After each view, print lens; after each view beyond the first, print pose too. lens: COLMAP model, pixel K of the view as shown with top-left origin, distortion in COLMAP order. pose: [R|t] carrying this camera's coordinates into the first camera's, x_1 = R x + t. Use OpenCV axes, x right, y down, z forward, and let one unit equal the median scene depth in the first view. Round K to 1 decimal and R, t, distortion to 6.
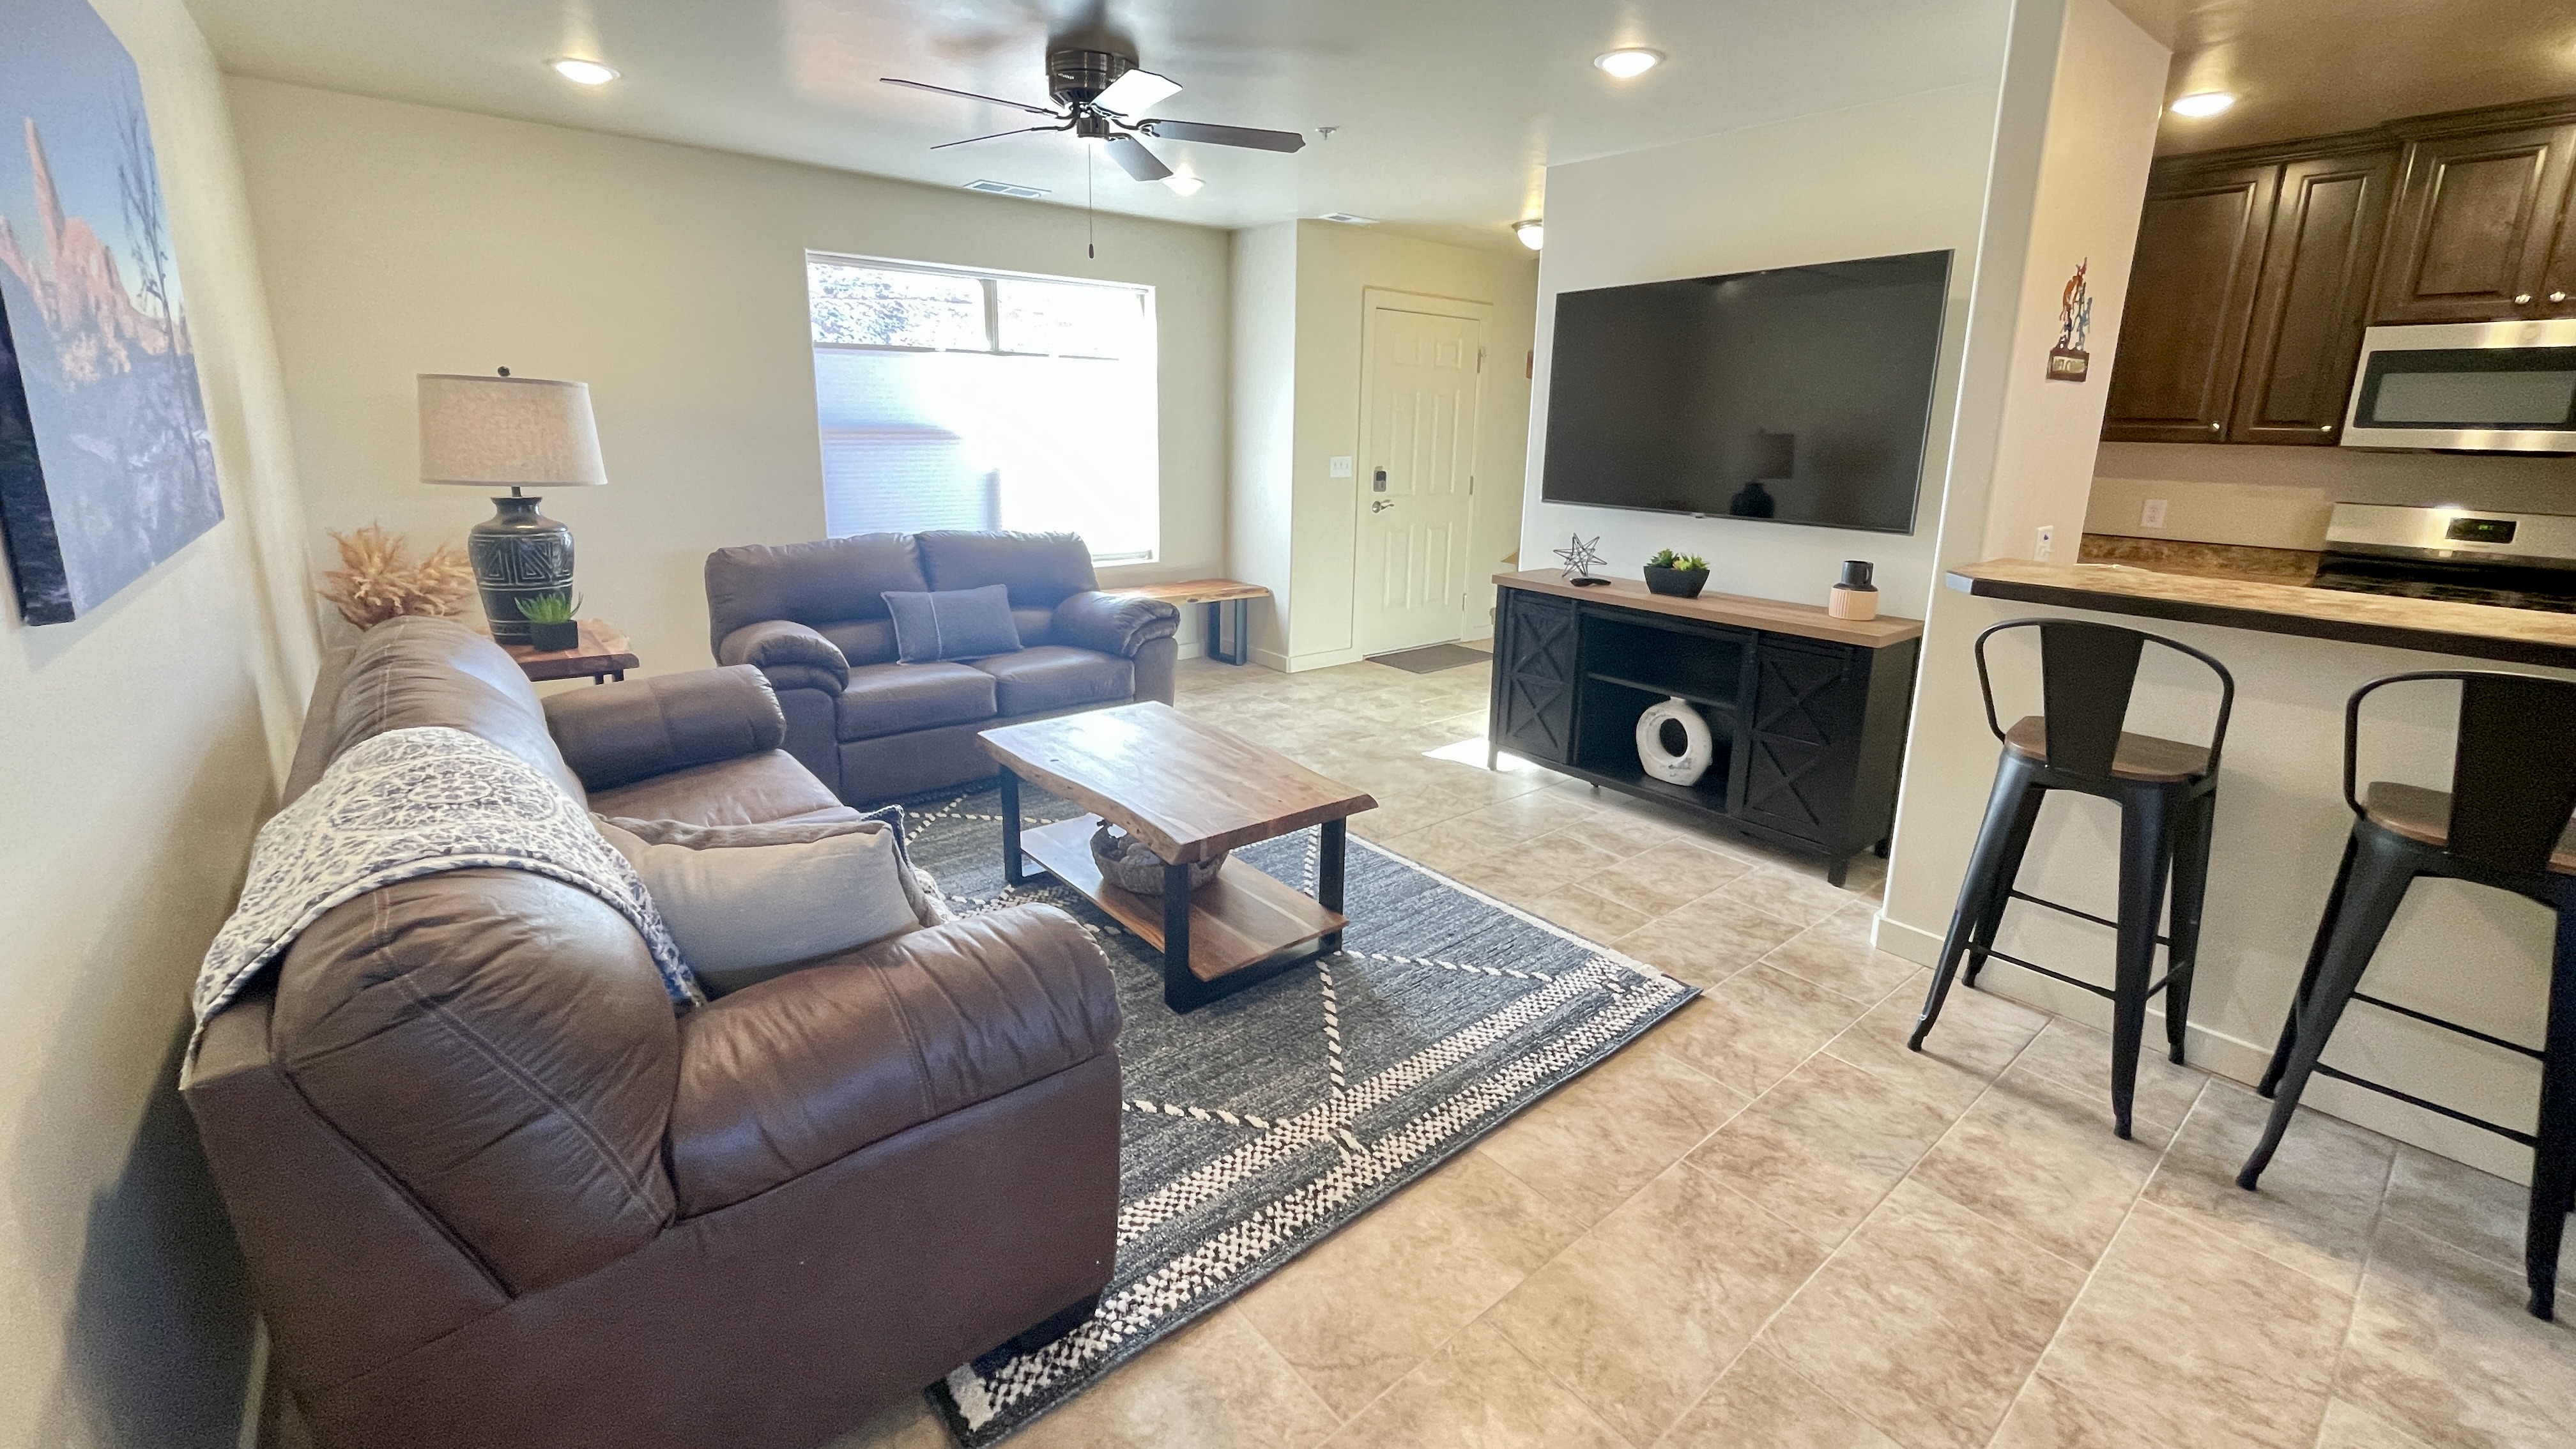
lens RADIAL K [[1052.7, 0, 1297.6], [0, 1052.7, 643.7], [0, 0, 1]] dist [-0.001347, 0.001205]
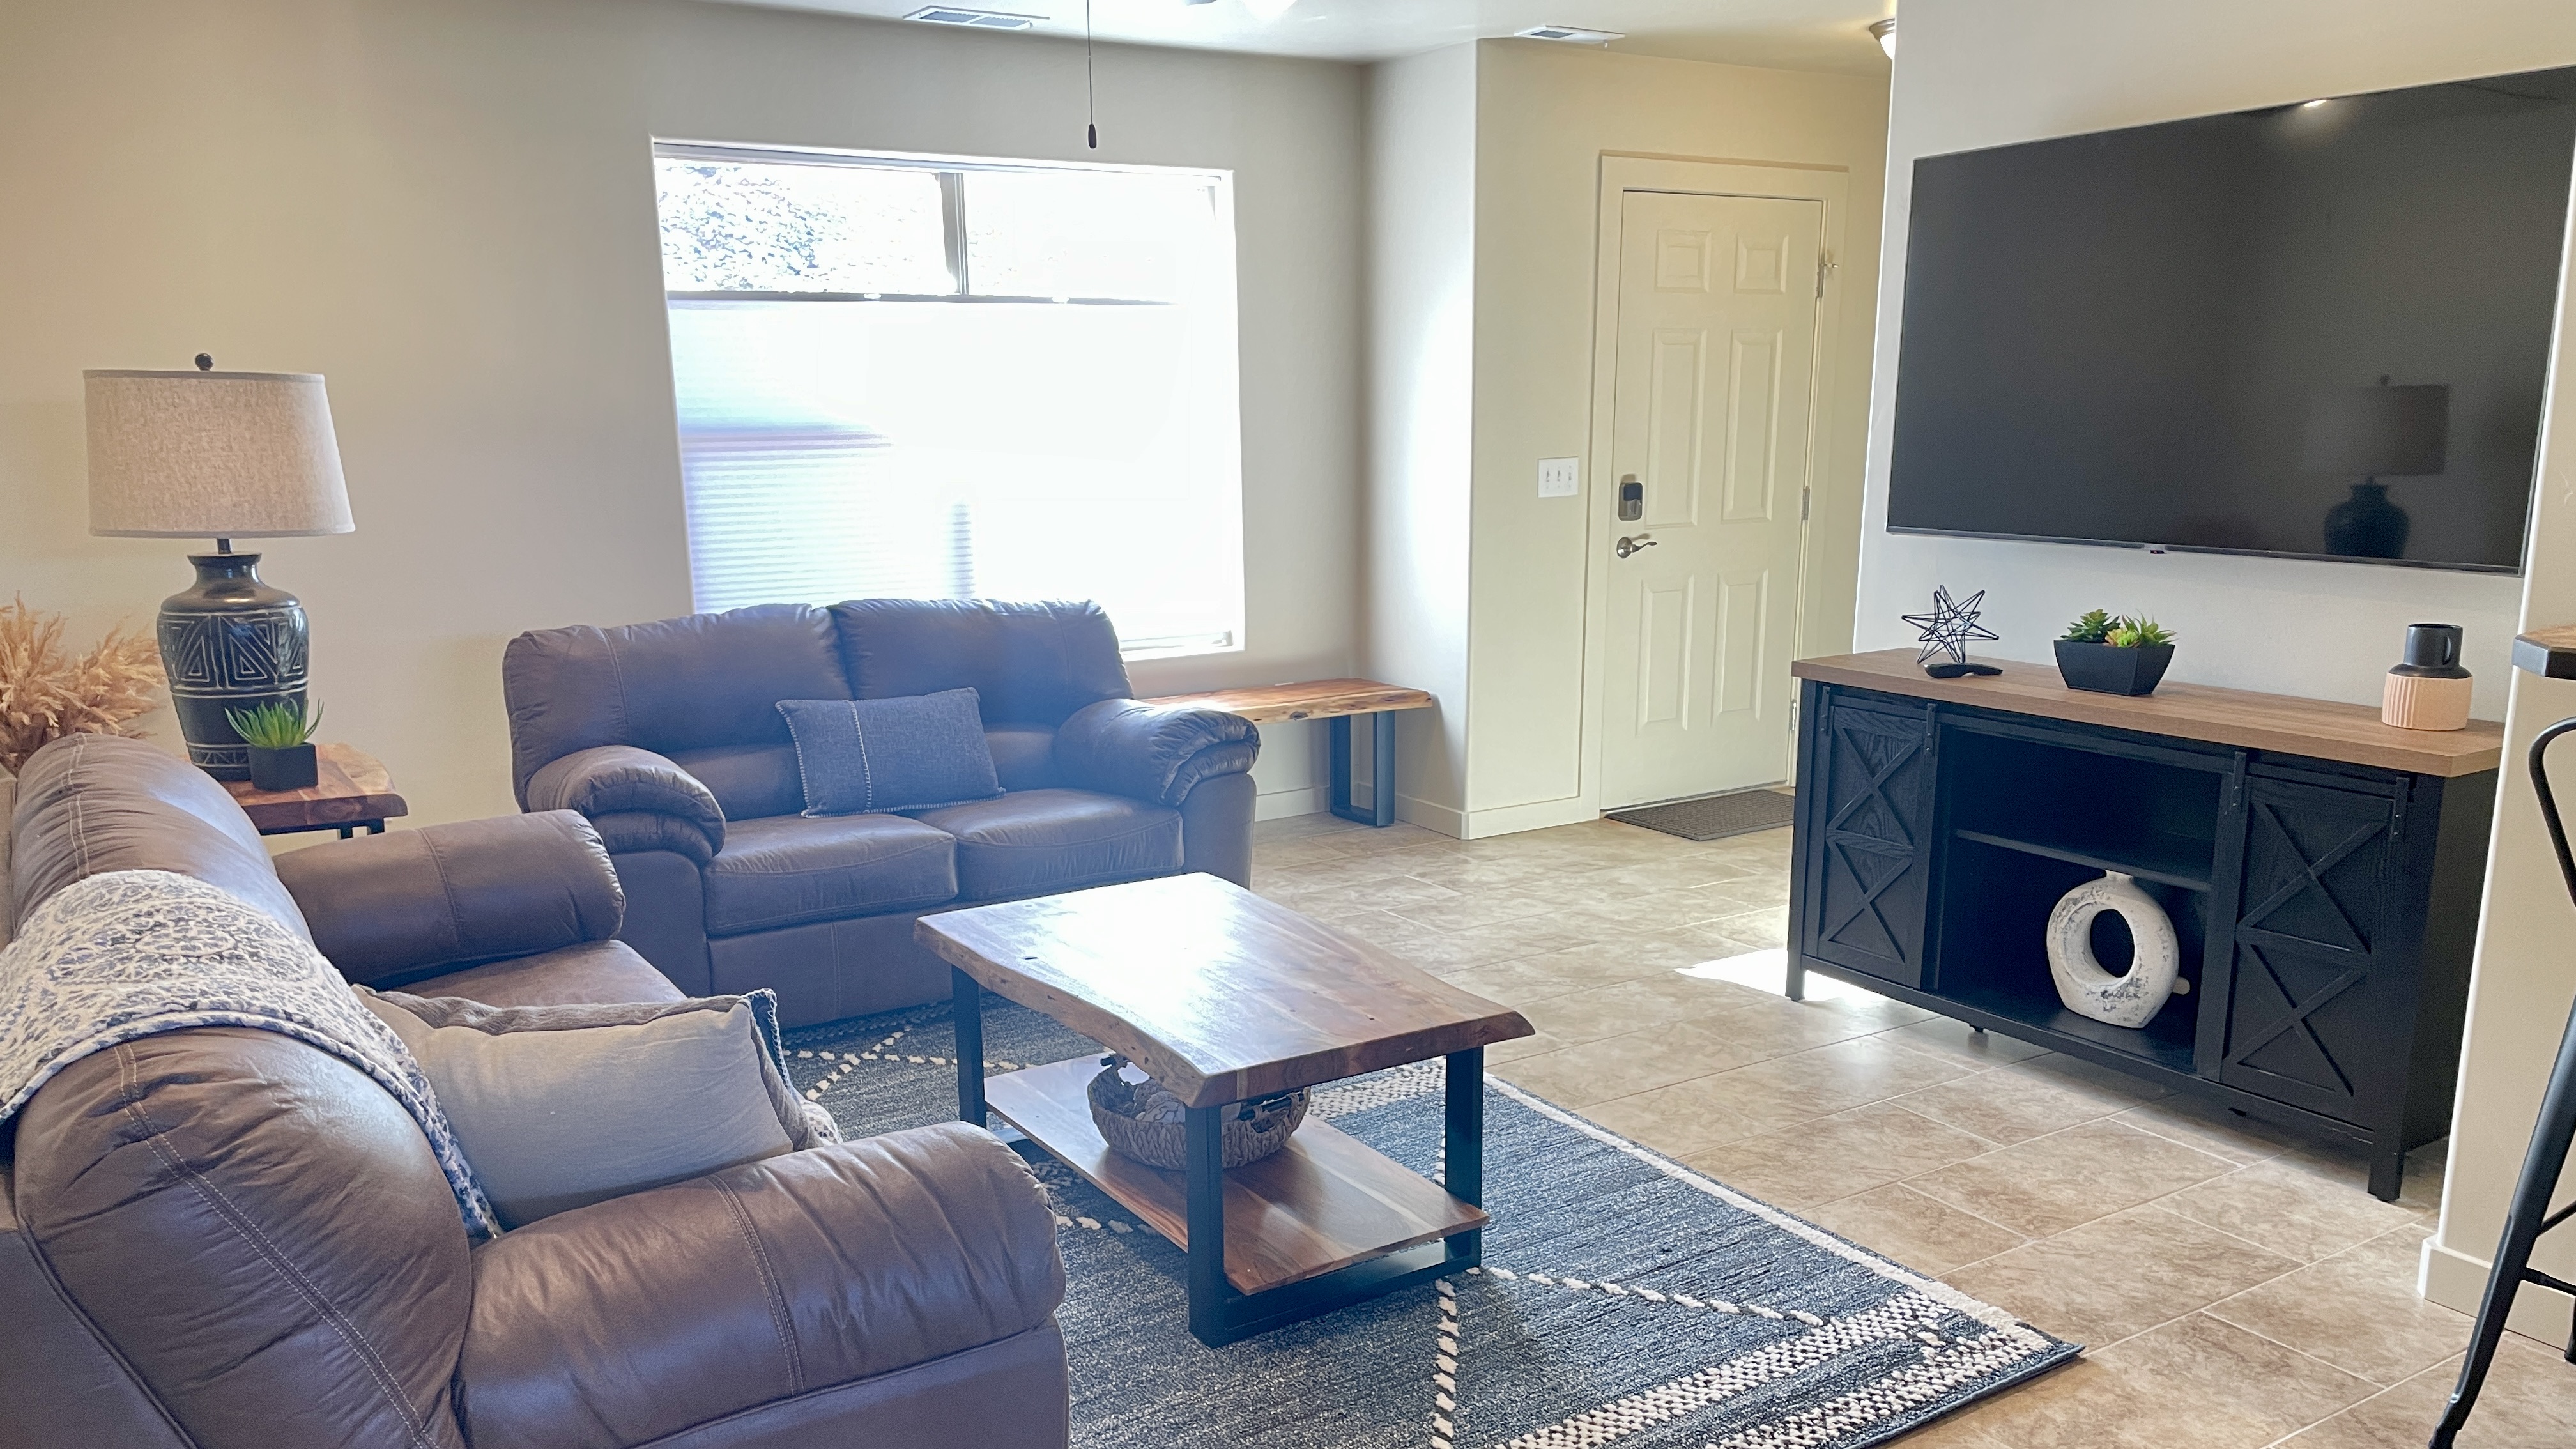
lens RADIAL K [[1947.7, 0, 1305.1], [0, 1947.7, 841.9], [0, 0, 1]] dist [0.073001, -0.067516]
pose [[0.991939, -0.000024, -0.126719, 0.074612], [0.002370, 0.999829, 0.018356, 0.017478], [0.126696, -0.018509, 0.991769, -0.130790]]
